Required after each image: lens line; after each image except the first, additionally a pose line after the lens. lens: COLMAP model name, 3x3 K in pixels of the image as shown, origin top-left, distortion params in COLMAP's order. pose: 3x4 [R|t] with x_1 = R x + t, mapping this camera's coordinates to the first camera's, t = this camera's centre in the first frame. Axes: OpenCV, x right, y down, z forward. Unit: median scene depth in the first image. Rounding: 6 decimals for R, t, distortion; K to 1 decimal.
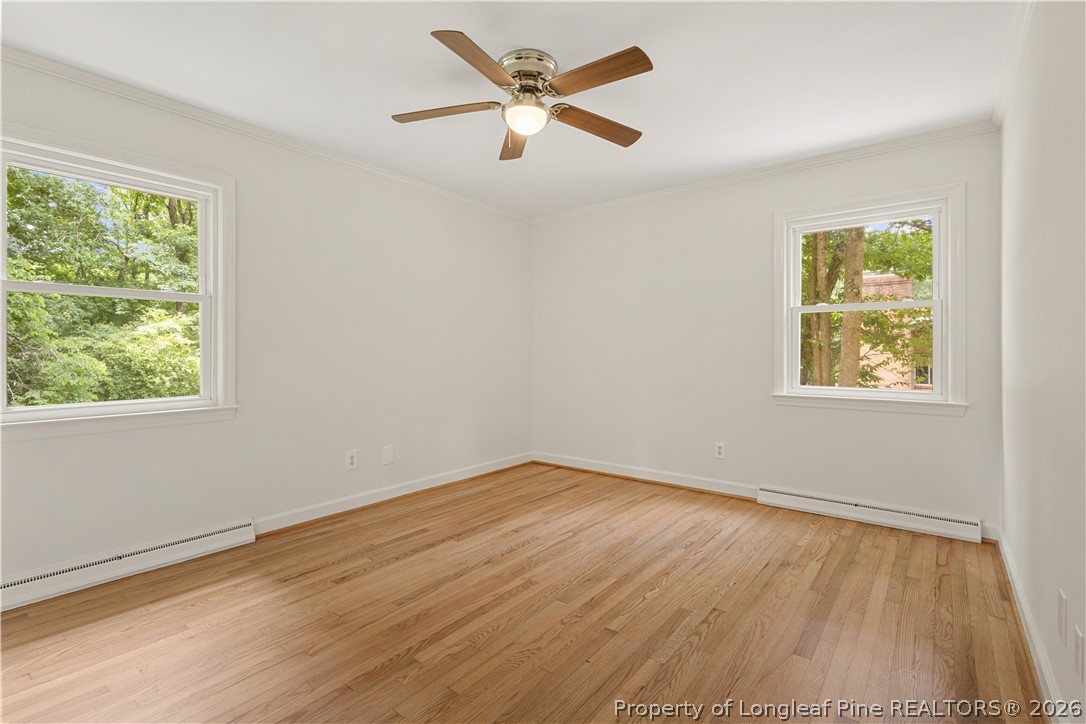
lens RADIAL K [[500.9, 0, 542.8], [0, 500.9, 352.7], [0, 0, 1]] dist [0.005968, -0.000977]
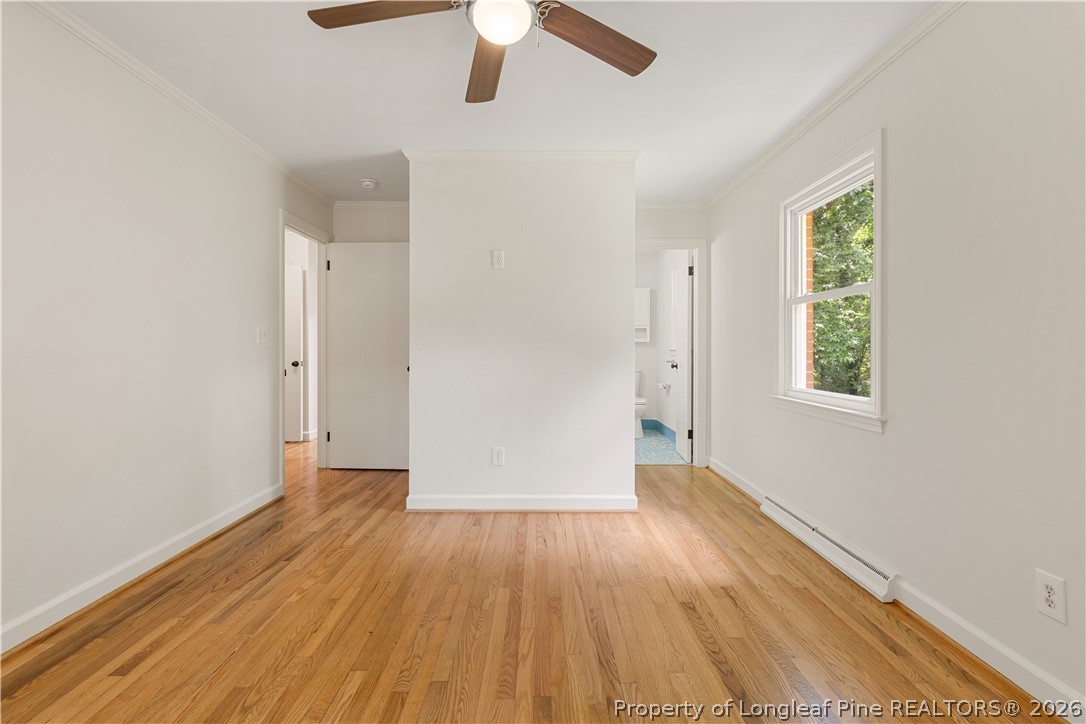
lens RADIAL K [[500.9, 0, 542.8], [0, 500.9, 352.7], [0, 0, 1]] dist [0.005968, -0.000977]
pose [[-0.780960, 0.004690, -0.624563, 0.357946], [-0.004470, 0.999904, 0.013097, -0.004698], [0.624565, 0.013020, -0.780864, 1.563423]]
